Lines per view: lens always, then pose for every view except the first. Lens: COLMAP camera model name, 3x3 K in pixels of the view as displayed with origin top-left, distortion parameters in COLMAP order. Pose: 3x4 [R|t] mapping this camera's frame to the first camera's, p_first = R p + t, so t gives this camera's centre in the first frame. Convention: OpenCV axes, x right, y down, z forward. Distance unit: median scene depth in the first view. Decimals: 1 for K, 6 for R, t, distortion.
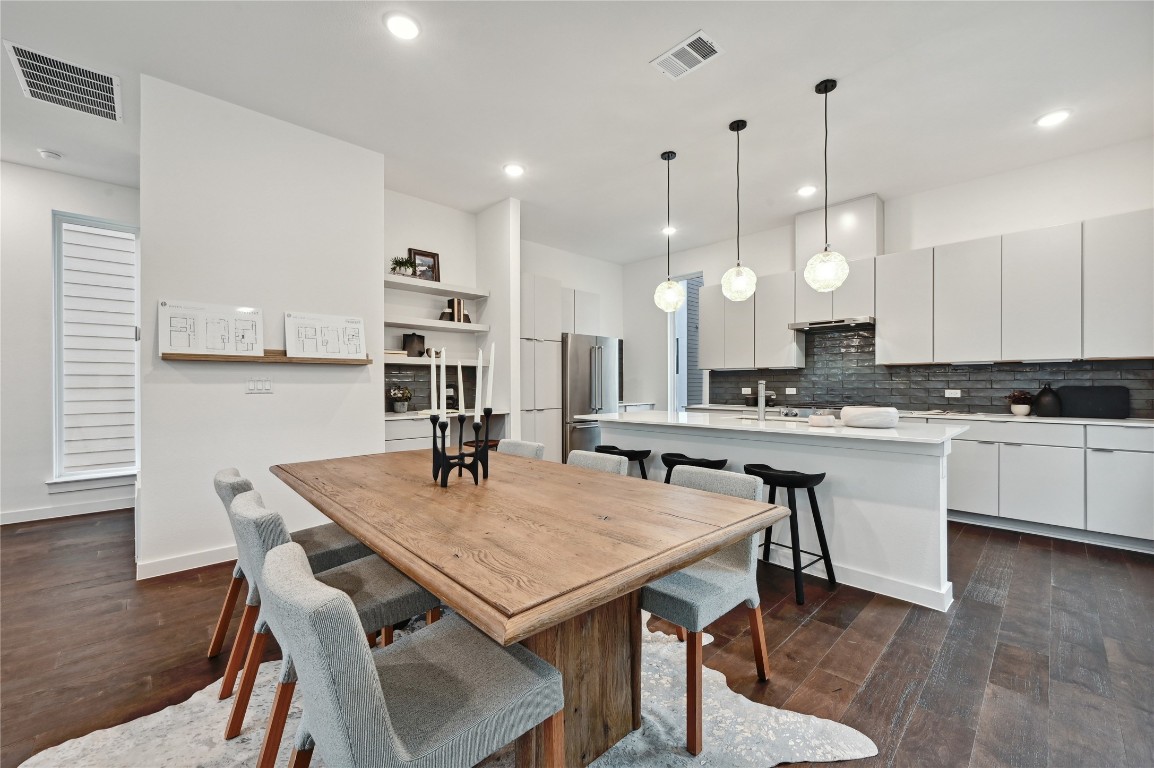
lens RADIAL K [[451.8, 0, 577.0], [0, 451.8, 384.0], [0, 0, 1]] dist [0.007405, 0.000129]
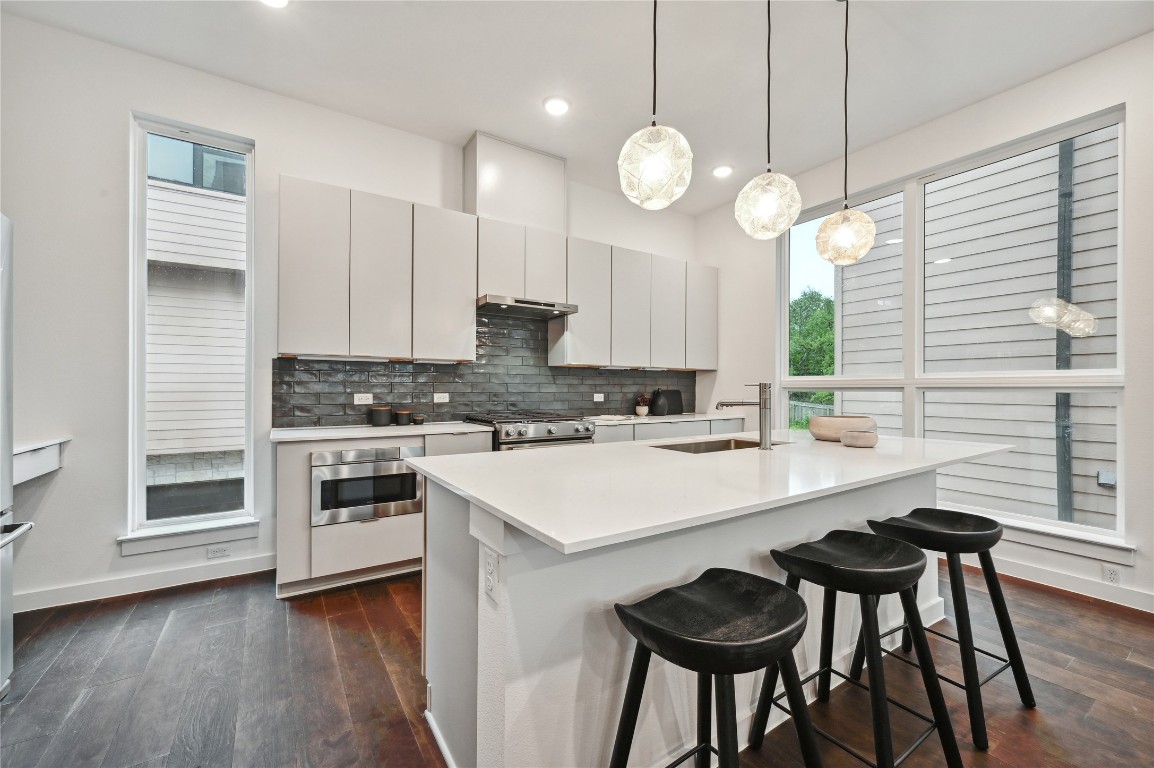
lens RADIAL K [[451.8, 0, 577.0], [0, 451.8, 384.0], [0, 0, 1]] dist [0.007405, 0.000129]
pose [[0.214548, 0.007244, 0.976687, -0.149253], [-0.009515, 0.999941, -0.005326, -0.002813], [-0.976667, -0.008151, 0.214604, 0.848580]]
